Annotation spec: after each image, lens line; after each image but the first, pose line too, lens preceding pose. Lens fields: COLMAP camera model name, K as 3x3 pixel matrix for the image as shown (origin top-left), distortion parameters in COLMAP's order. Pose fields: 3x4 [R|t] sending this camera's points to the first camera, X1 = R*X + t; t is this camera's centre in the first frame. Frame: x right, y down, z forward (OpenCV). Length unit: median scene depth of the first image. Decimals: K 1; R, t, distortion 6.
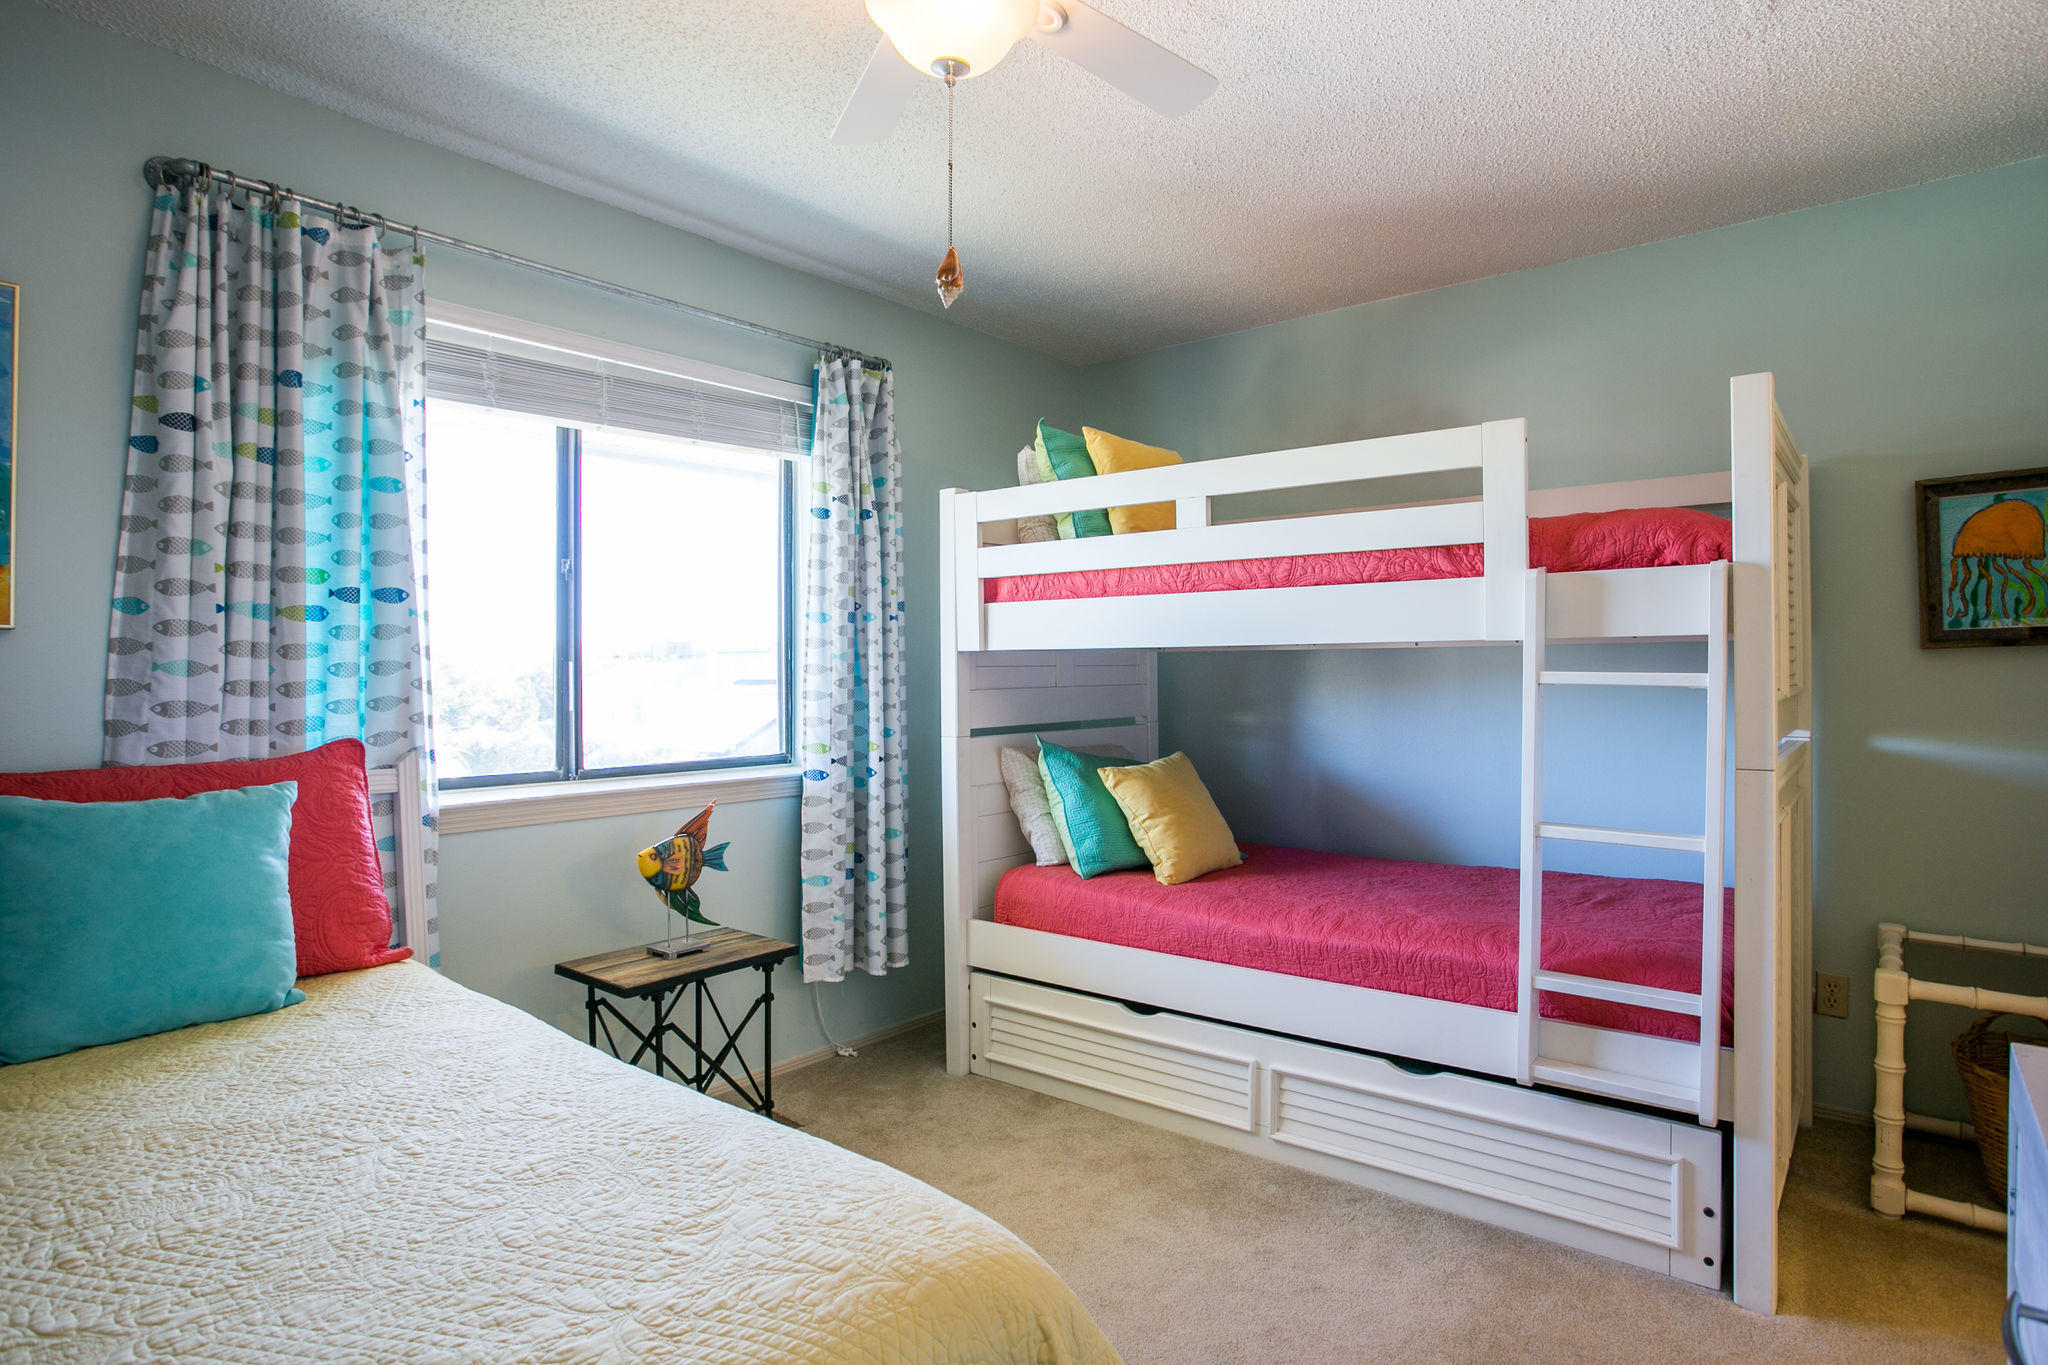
lens RADIAL K [[1142.6, 0, 1023.6], [0, 1142.6, 674.6], [0, 0, 1]] dist [-0.043726, 0.019233]
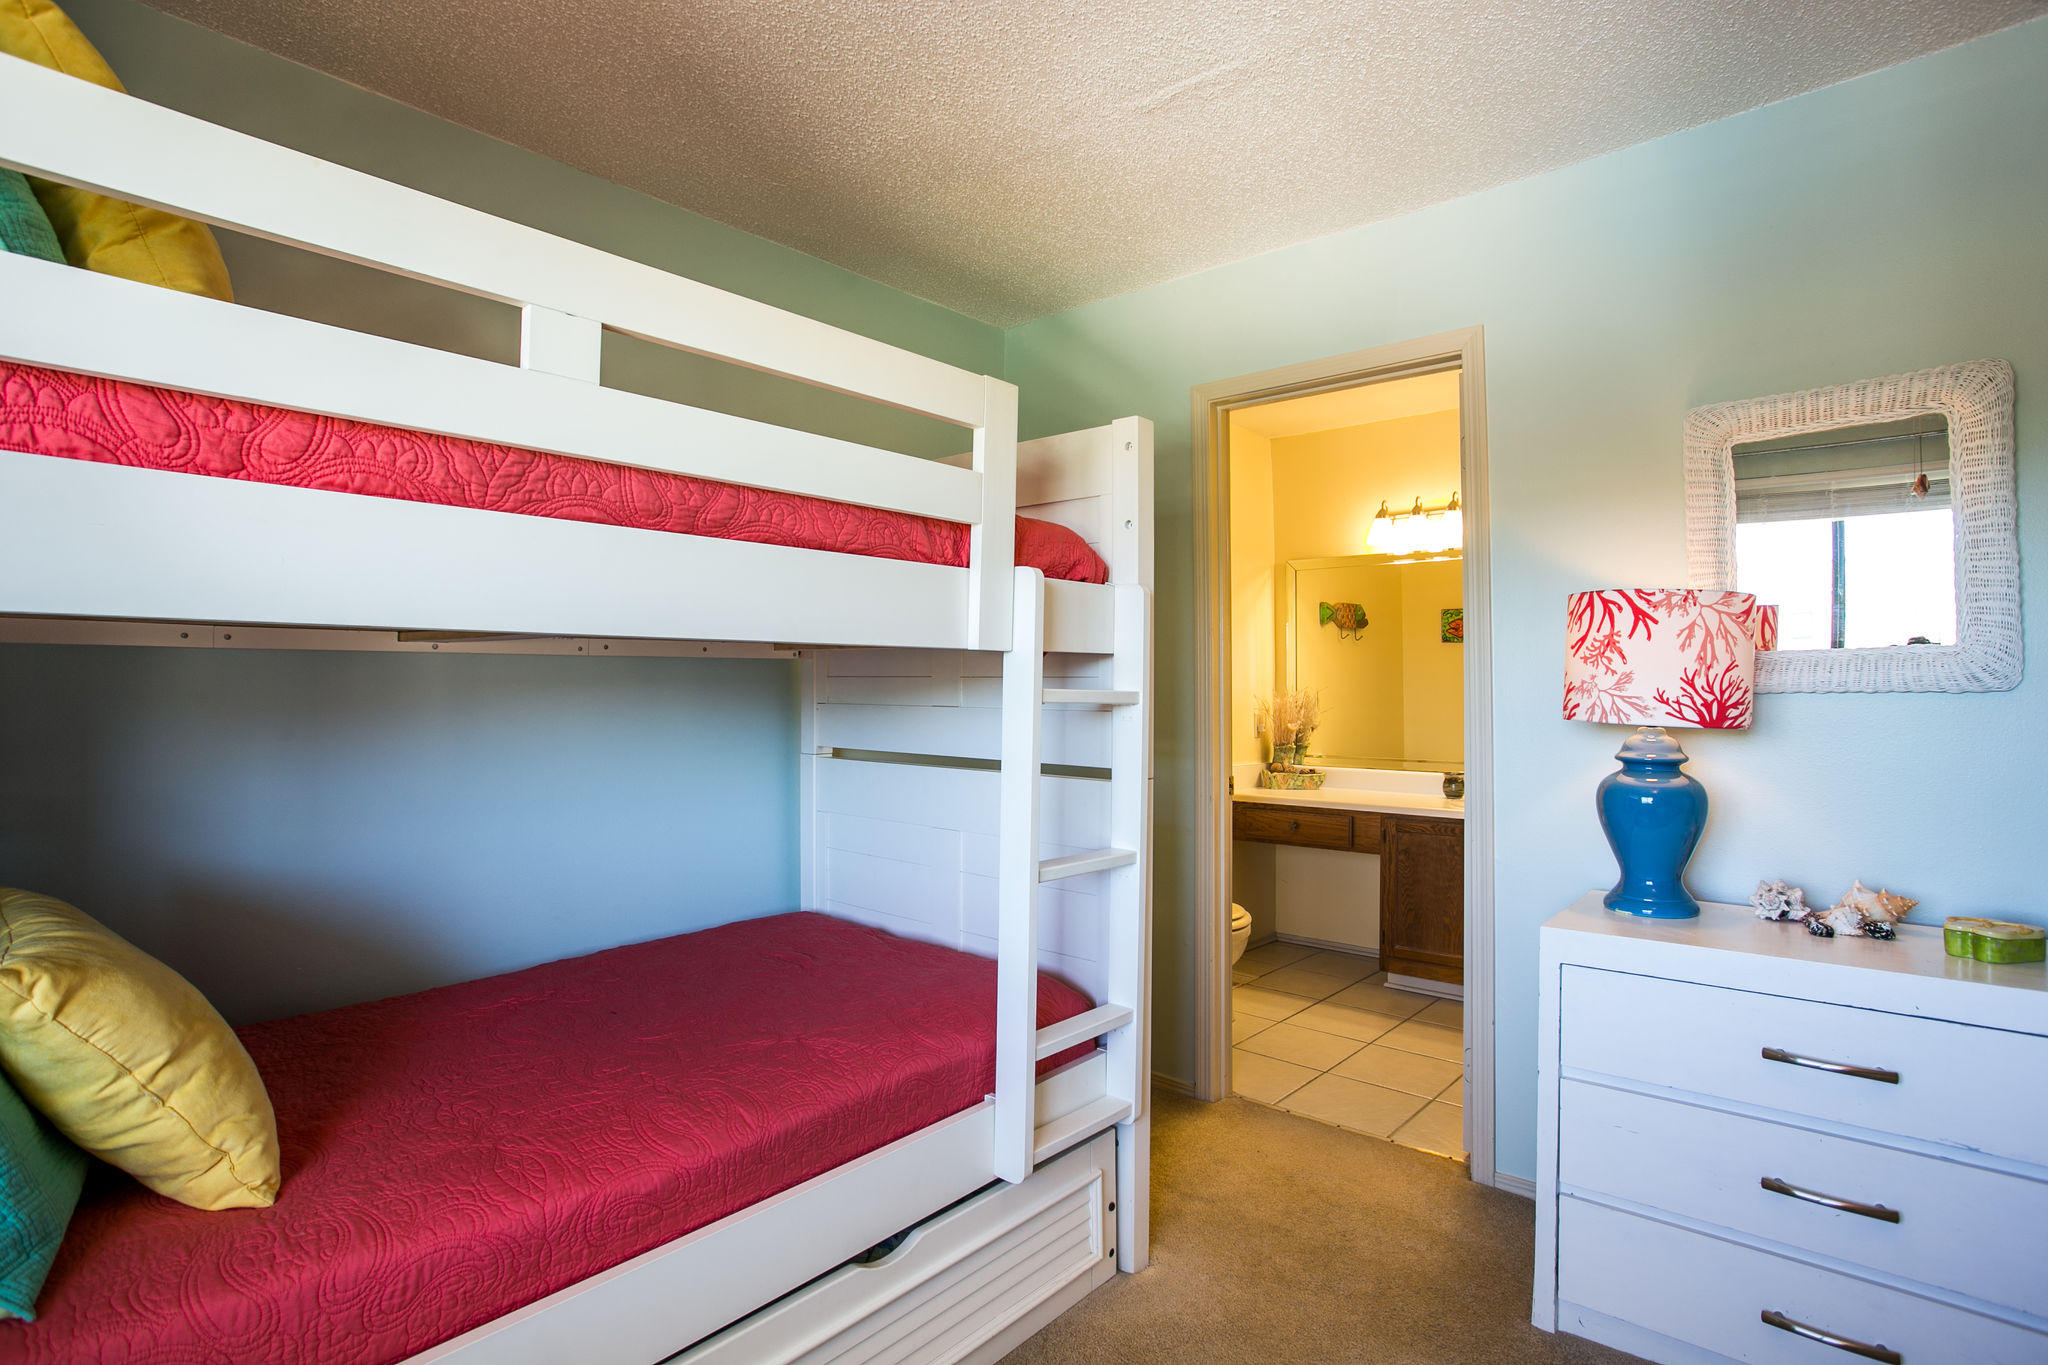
lens RADIAL K [[1036.9, 0, 1025.3], [0, 1036.9, 677.9], [0, 0, 1]] dist [-0.017551, 0.005057]
pose [[0.015337, 0.007187, 0.999857, -0.283068], [-0.000532, 0.999974, -0.007180, -0.003020], [-0.999882, -0.000422, 0.015340, 0.842877]]
